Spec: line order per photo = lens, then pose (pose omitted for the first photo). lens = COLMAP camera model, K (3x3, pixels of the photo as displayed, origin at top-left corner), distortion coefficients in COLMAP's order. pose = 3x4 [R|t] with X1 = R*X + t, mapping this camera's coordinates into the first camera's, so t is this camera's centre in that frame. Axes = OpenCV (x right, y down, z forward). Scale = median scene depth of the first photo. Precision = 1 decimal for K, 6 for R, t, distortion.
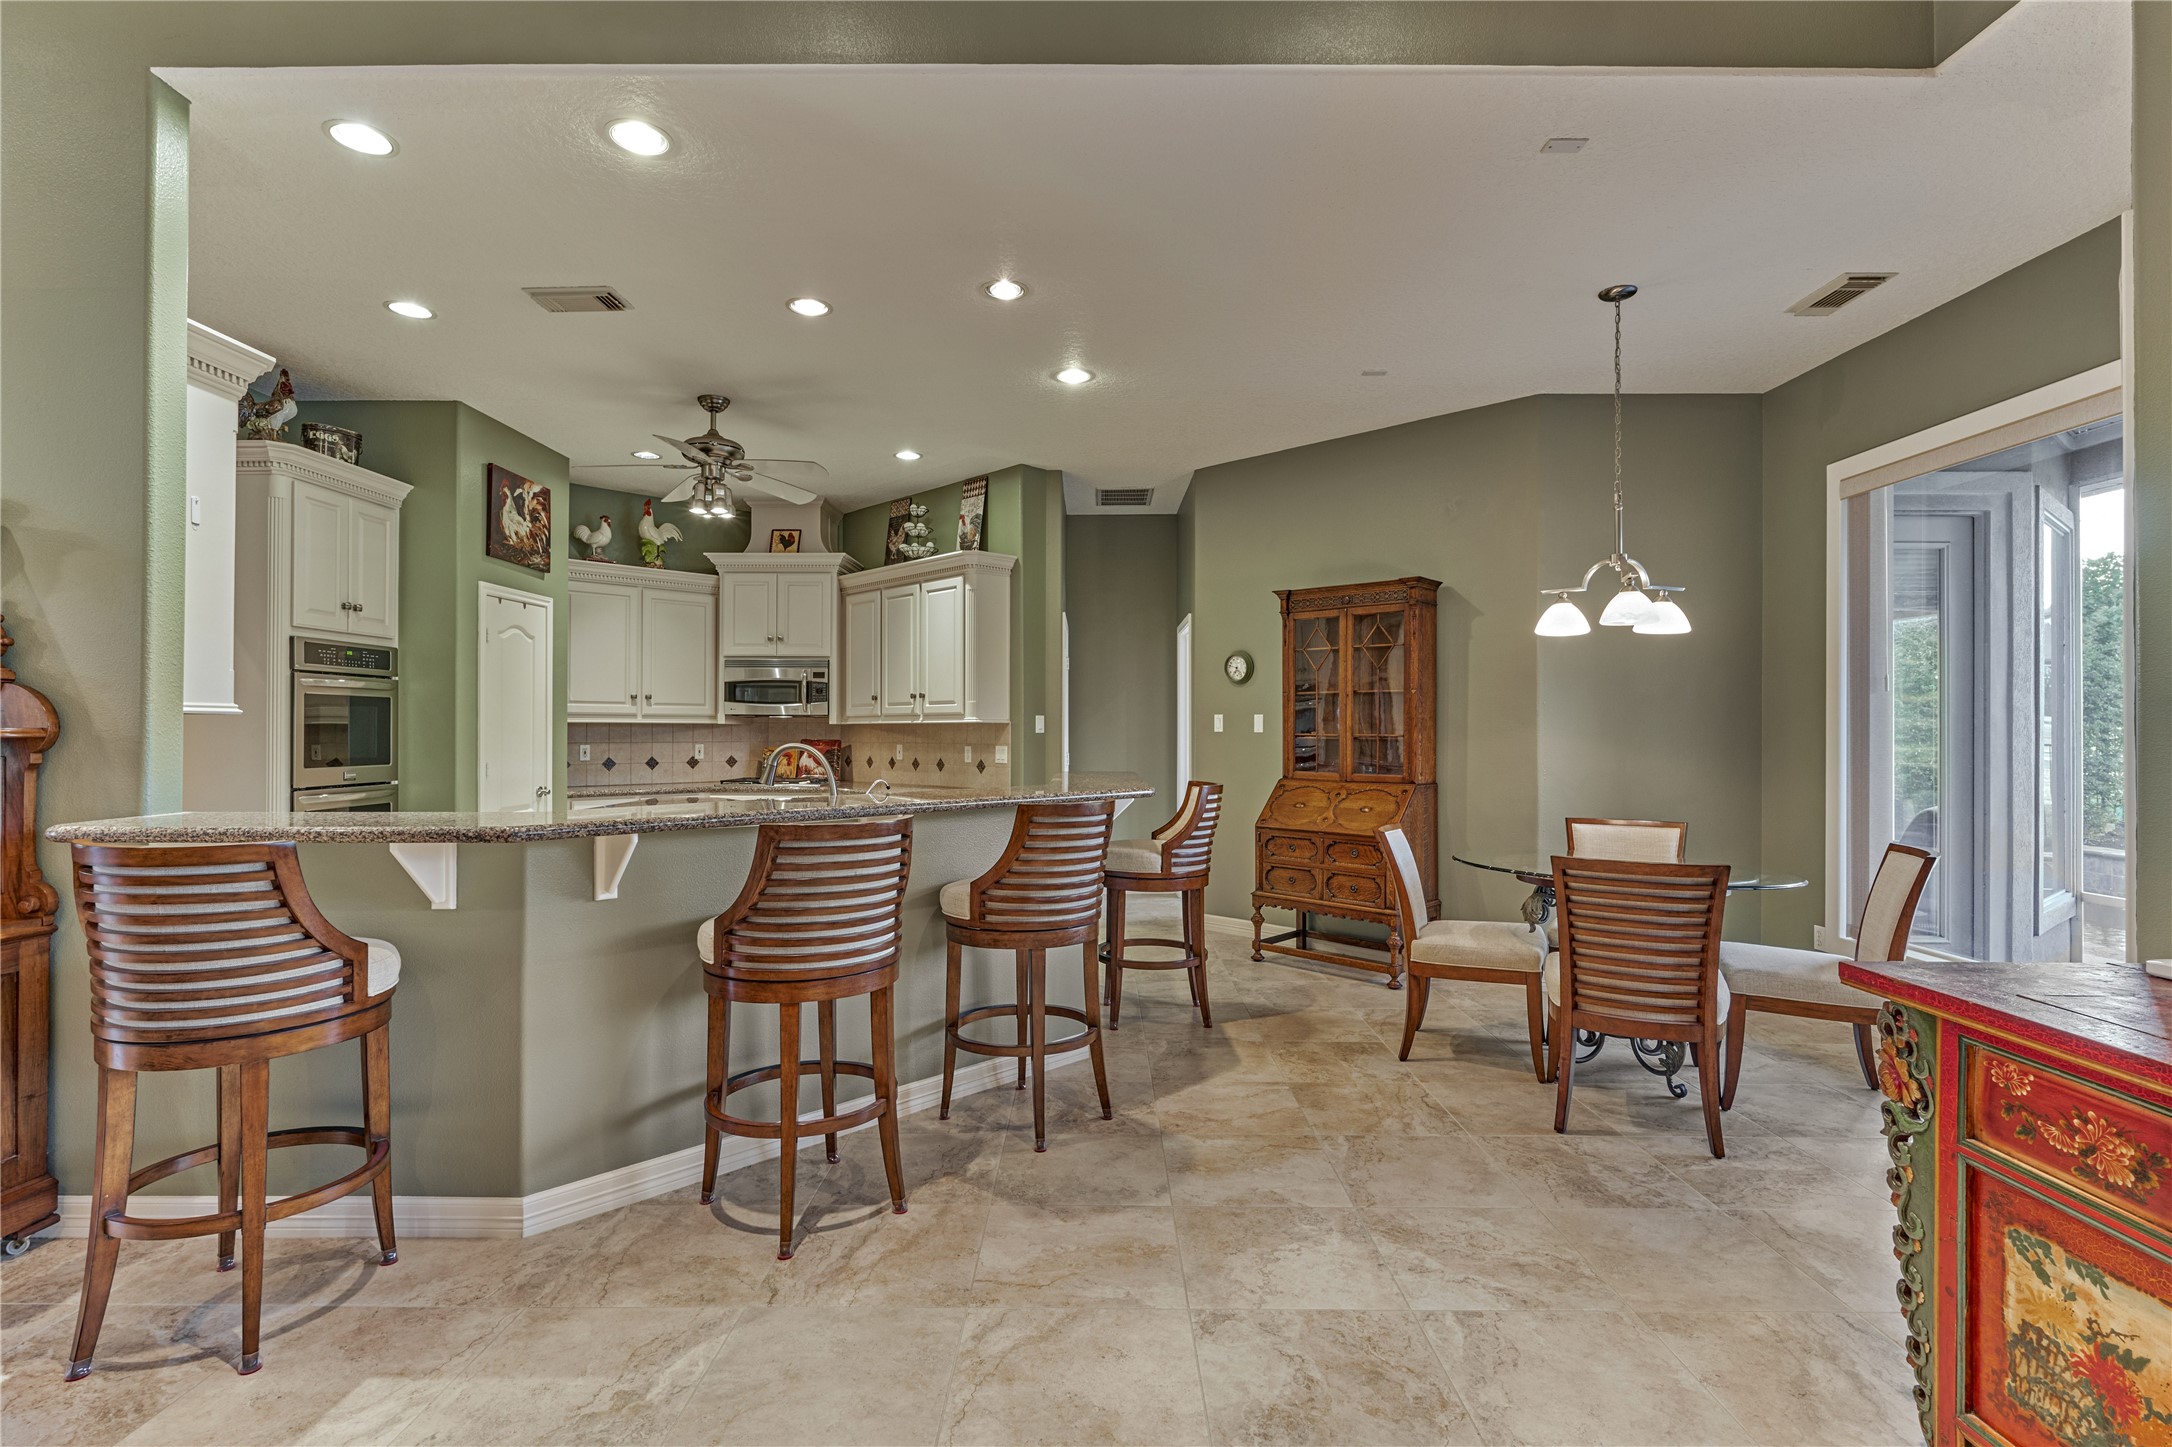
lens RADIAL K [[1020.3, 0, 1088.2], [0, 1020.3, 718.4], [0, 0, 1]] dist [-0.001030, 0.000610]
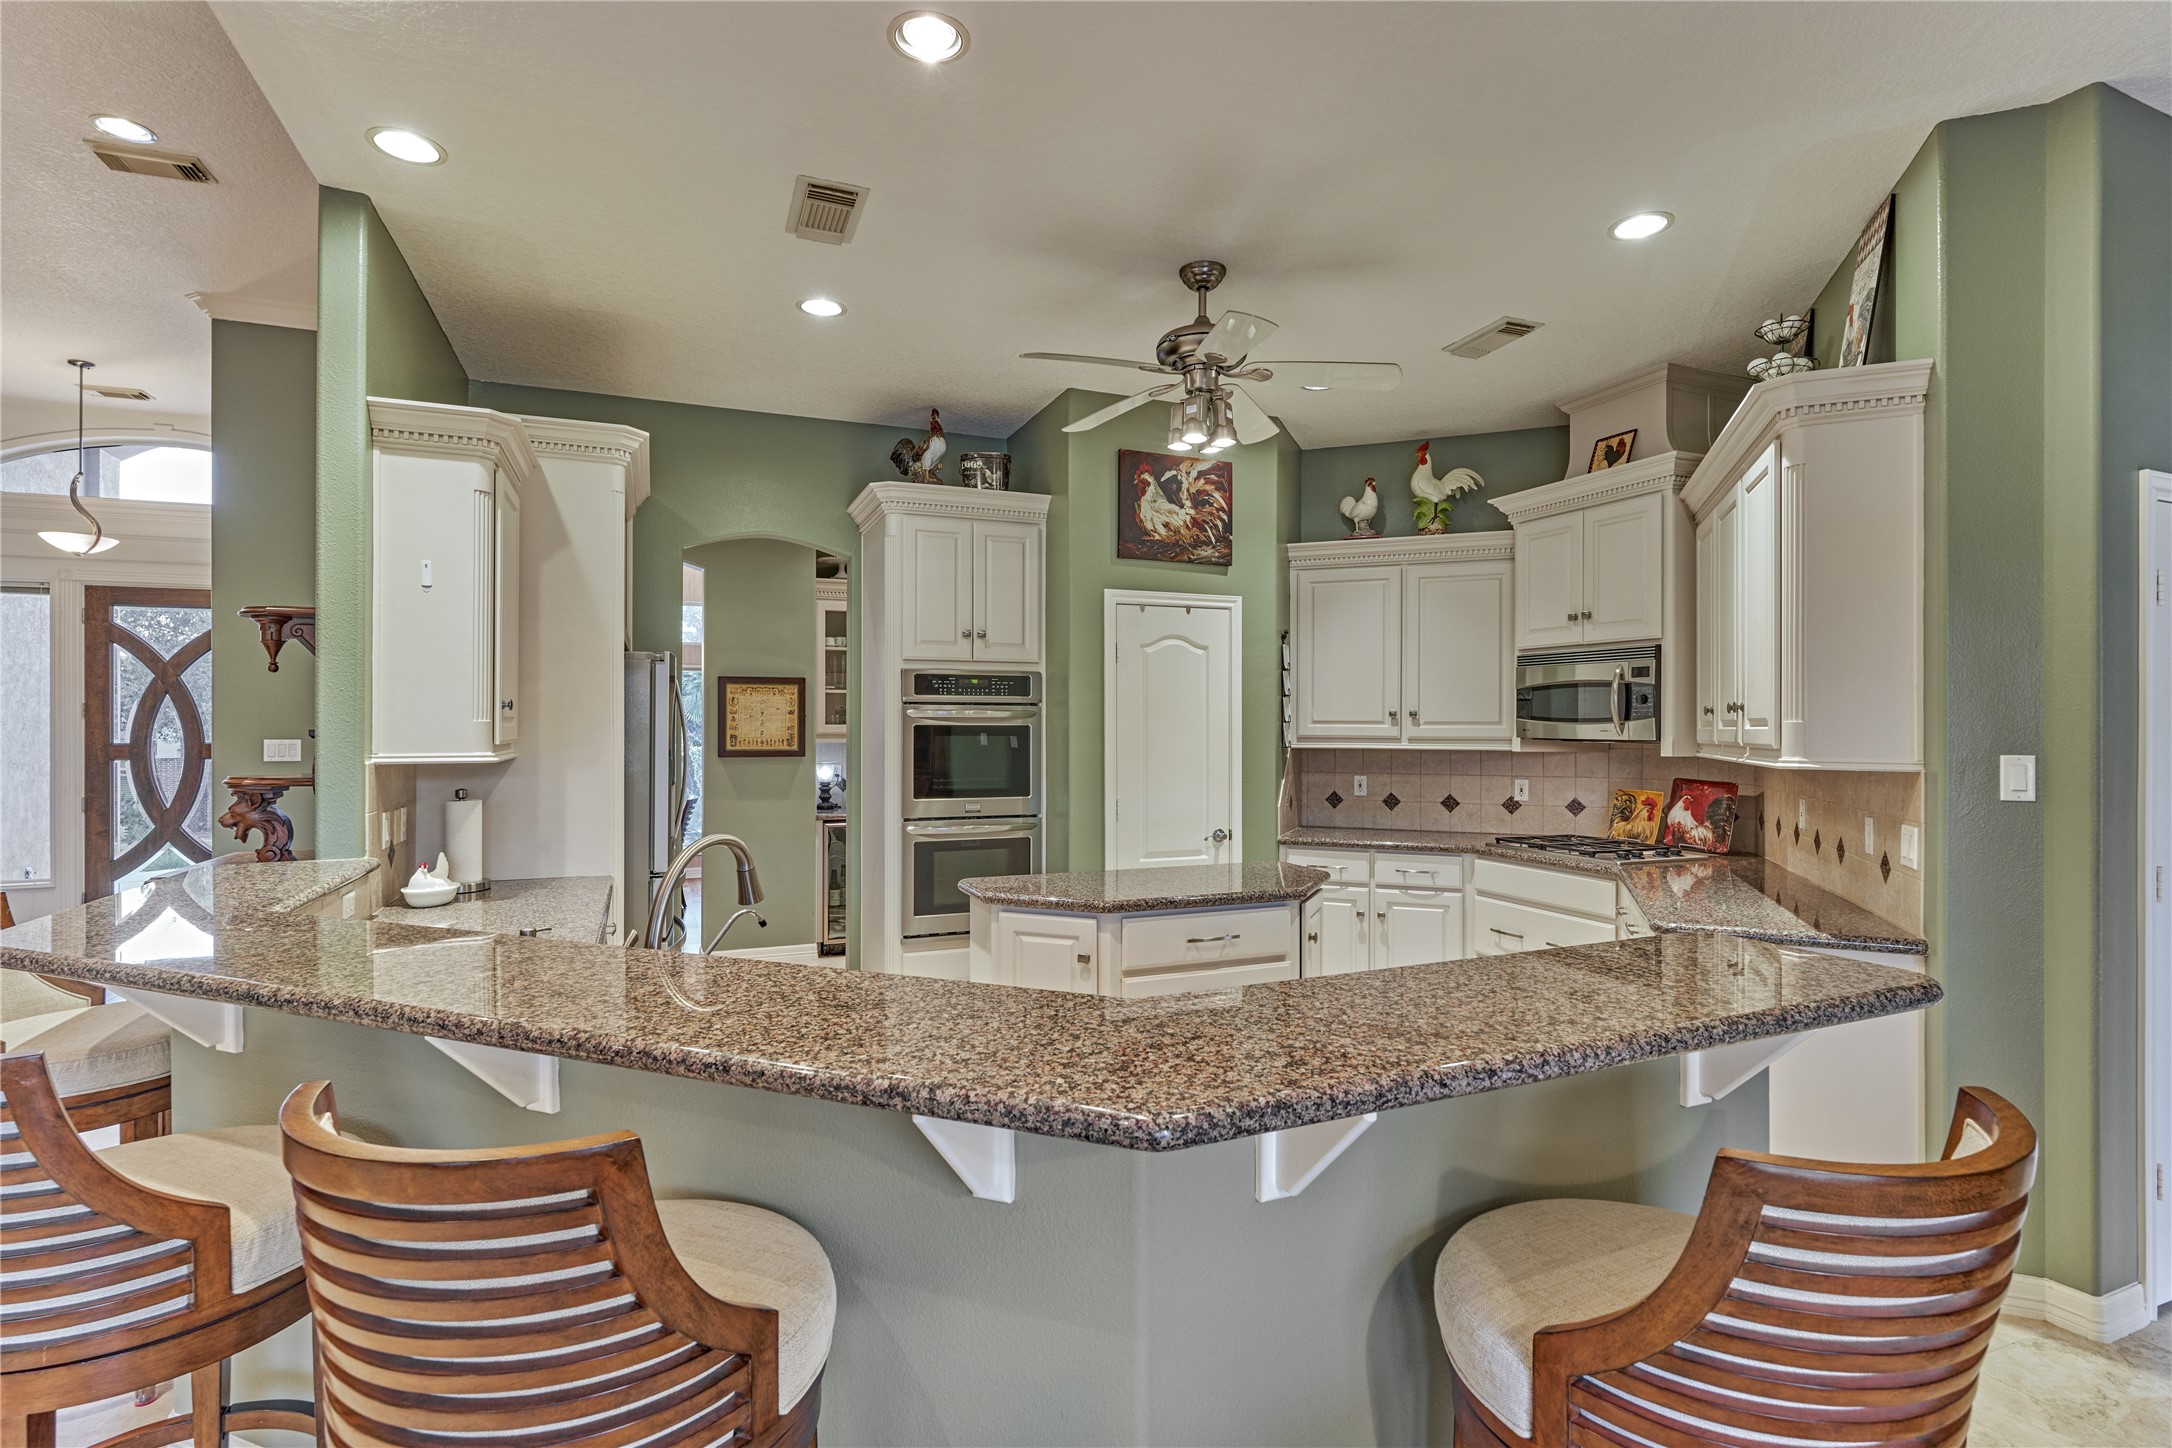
lens RADIAL K [[1046.1, 0, 1087.6], [0, 1046.1, 721.5], [0, 0, 1]] dist [-0.001736, -0.000039]
pose [[0.392663, -0.003562, -0.919676, 0.180281], [0.008482, 0.999964, -0.000252, -0.018867], [0.919644, -0.007702, 0.392679, 0.541152]]
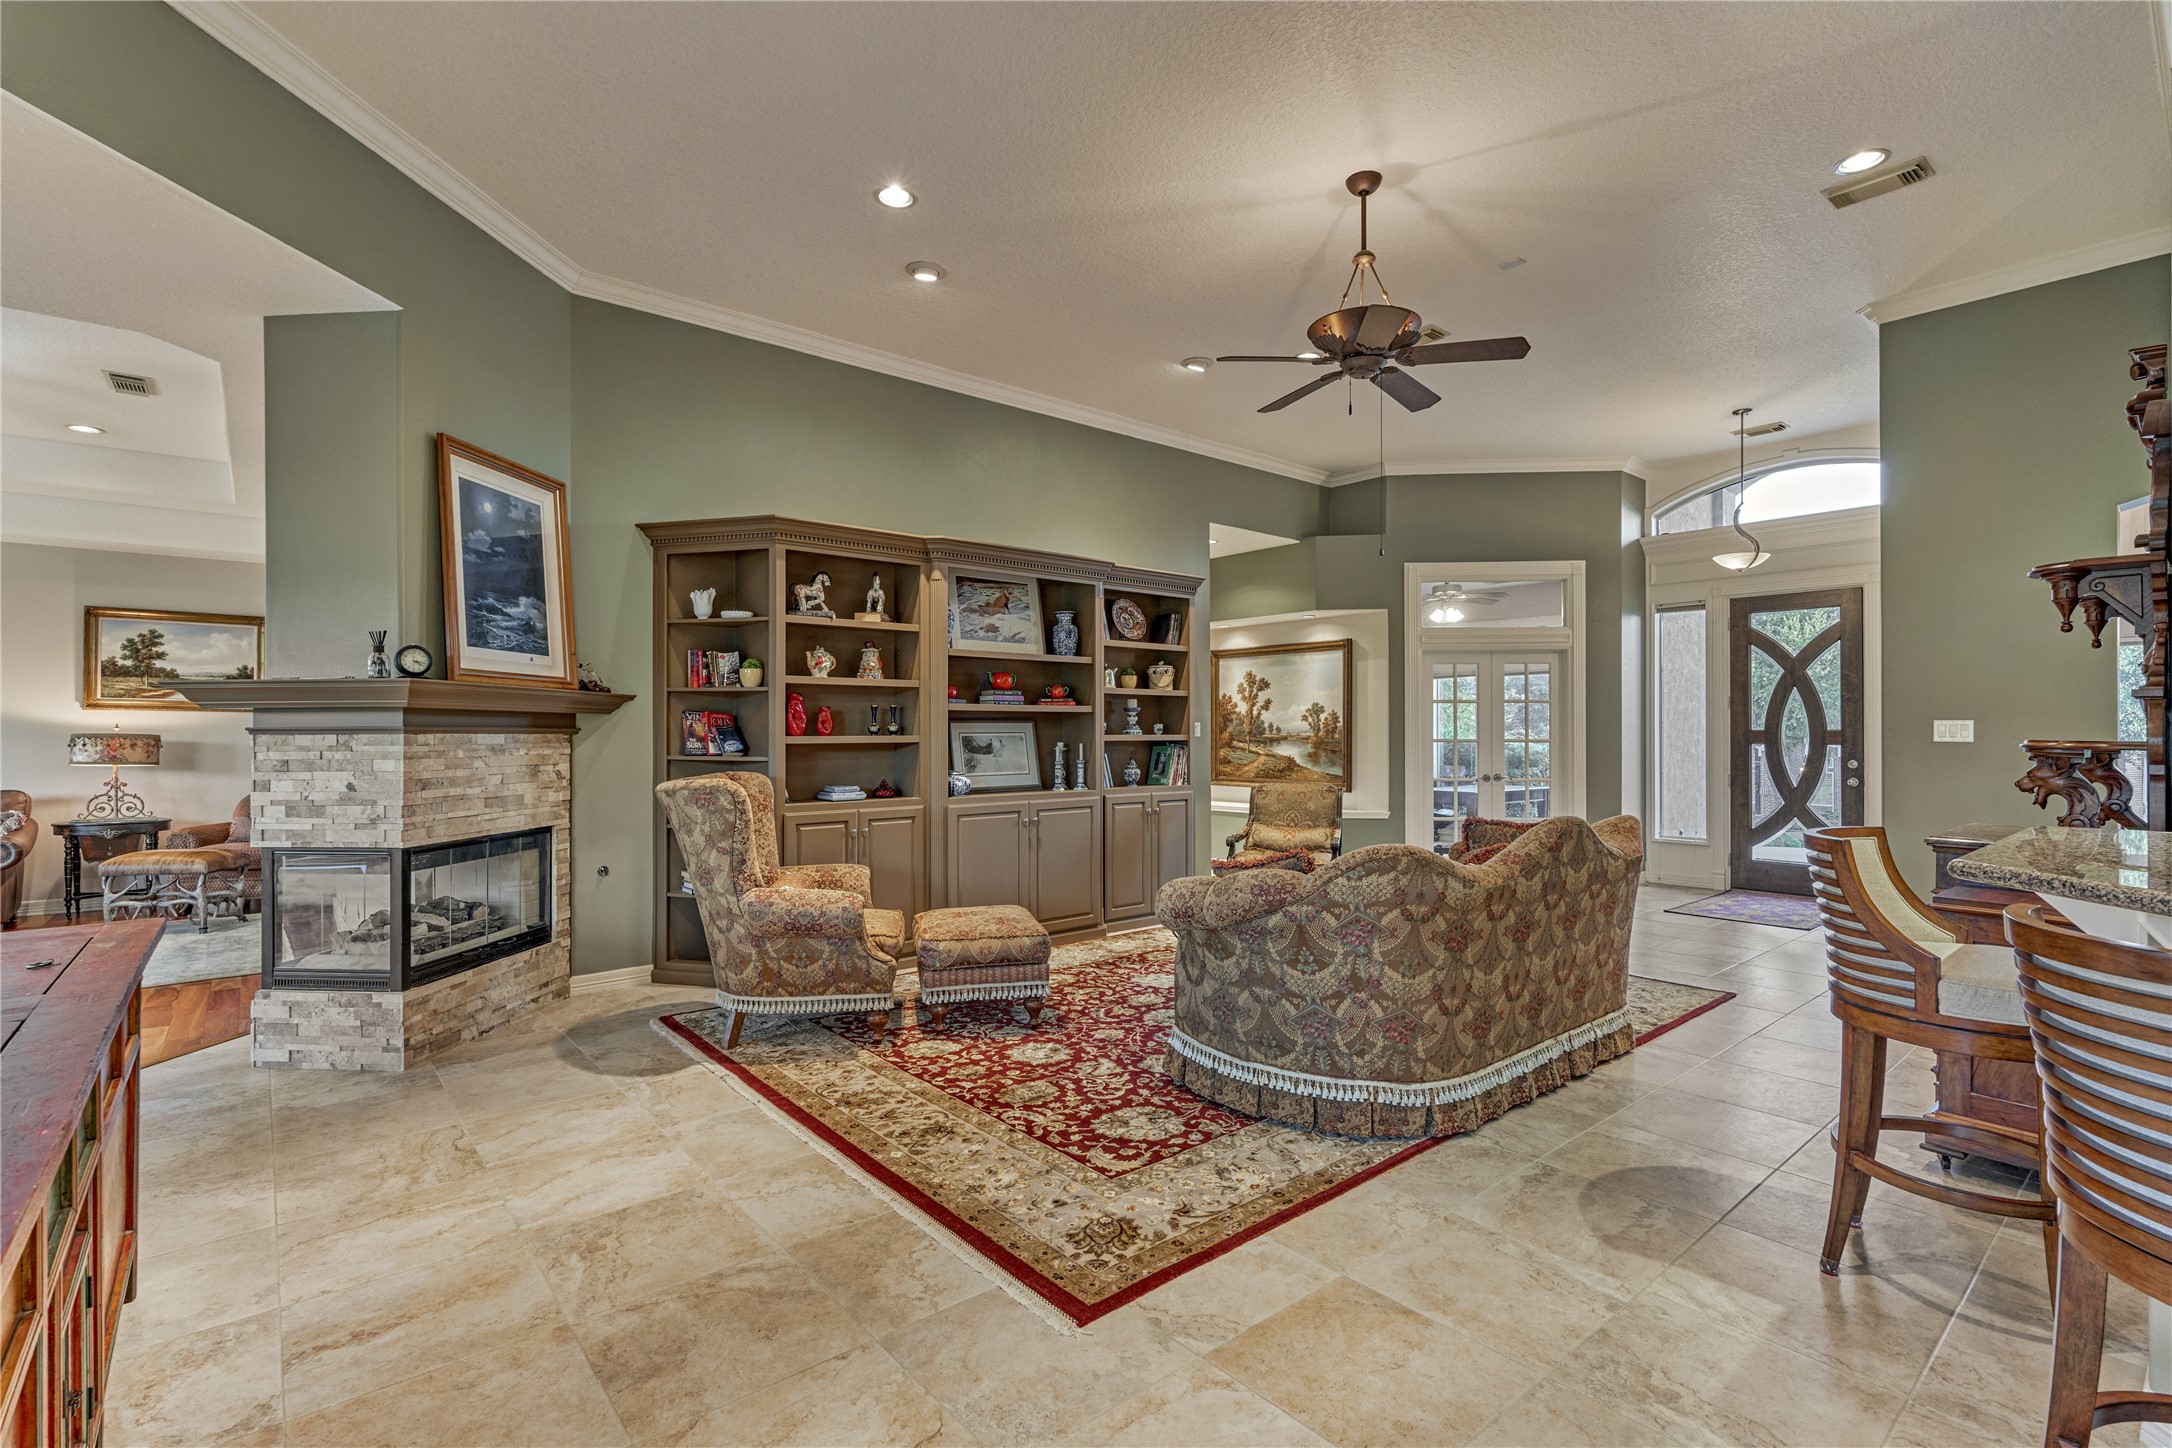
lens RADIAL K [[992.1, 0, 1089.3], [0, 992.1, 723.9], [0, 0, 1]] dist [-0.001118, 0.000229]
pose [[-0.758178, -0.005234, -0.652027, 0.195739], [0.003794, 0.999915, -0.012438, 0.000245], [0.652037, -0.011904, -0.758094, 0.425770]]
